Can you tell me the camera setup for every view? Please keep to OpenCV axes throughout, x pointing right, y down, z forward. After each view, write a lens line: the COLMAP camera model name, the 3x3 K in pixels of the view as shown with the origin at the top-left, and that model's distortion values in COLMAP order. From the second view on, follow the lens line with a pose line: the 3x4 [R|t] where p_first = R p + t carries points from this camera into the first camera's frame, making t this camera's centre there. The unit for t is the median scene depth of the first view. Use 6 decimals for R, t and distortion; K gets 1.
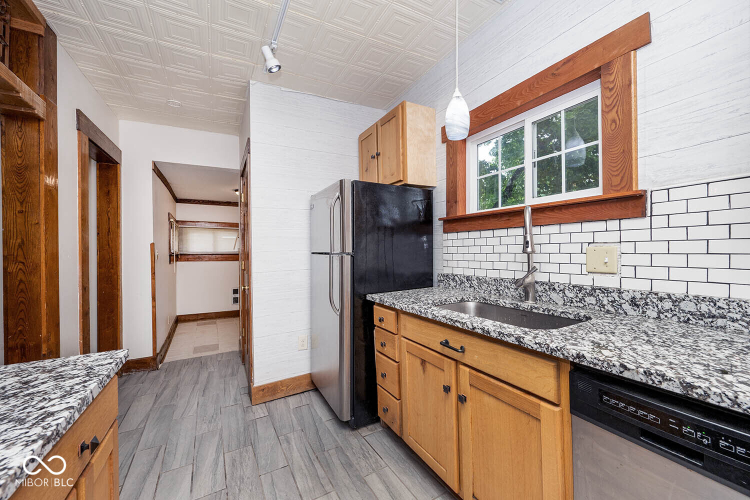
lens RADIAL K [[295.2, 0, 376.5], [0, 295.2, 248.9], [0, 0, 1]] dist [0.003488, 0.000085]
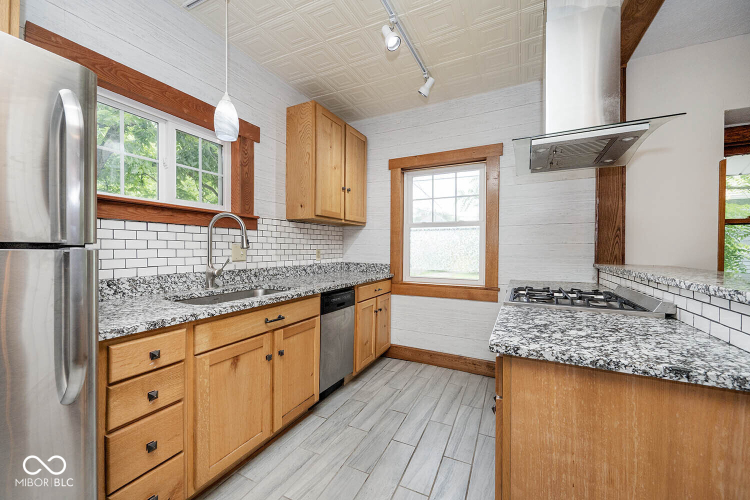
lens RADIAL K [[295.2, 0, 370.2], [0, 295.2, 251.0], [0, 0, 1]] dist [0.003488, 0.000085]
pose [[-0.555946, 0.004887, 0.831204, -0.843685], [-0.001188, 0.999977, -0.006674, 0.030719], [-0.831217, -0.004698, -0.555928, 1.100582]]
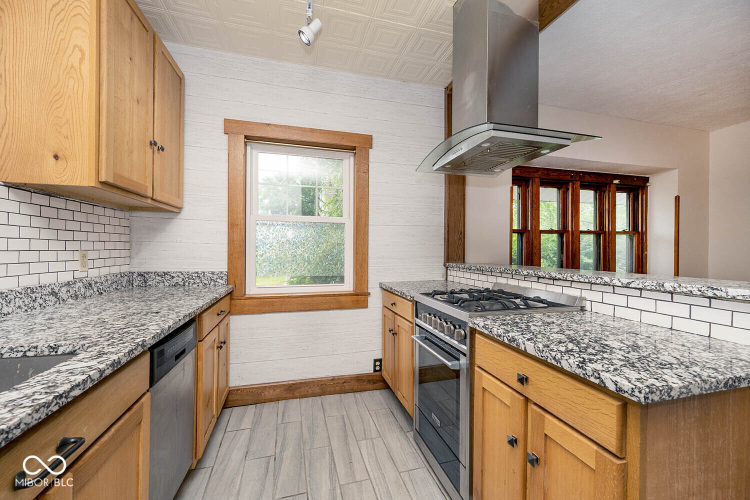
lens RADIAL K [[295.2, 0, 373.9], [0, 295.2, 251.5], [0, 0, 1]] dist [0.003488, 0.000085]
pose [[-0.971683, 0.006232, 0.236205, -0.251589], [0.005905, 0.999980, -0.002091, 0.019480], [-0.236214, -0.000637, -0.971701, 1.052787]]
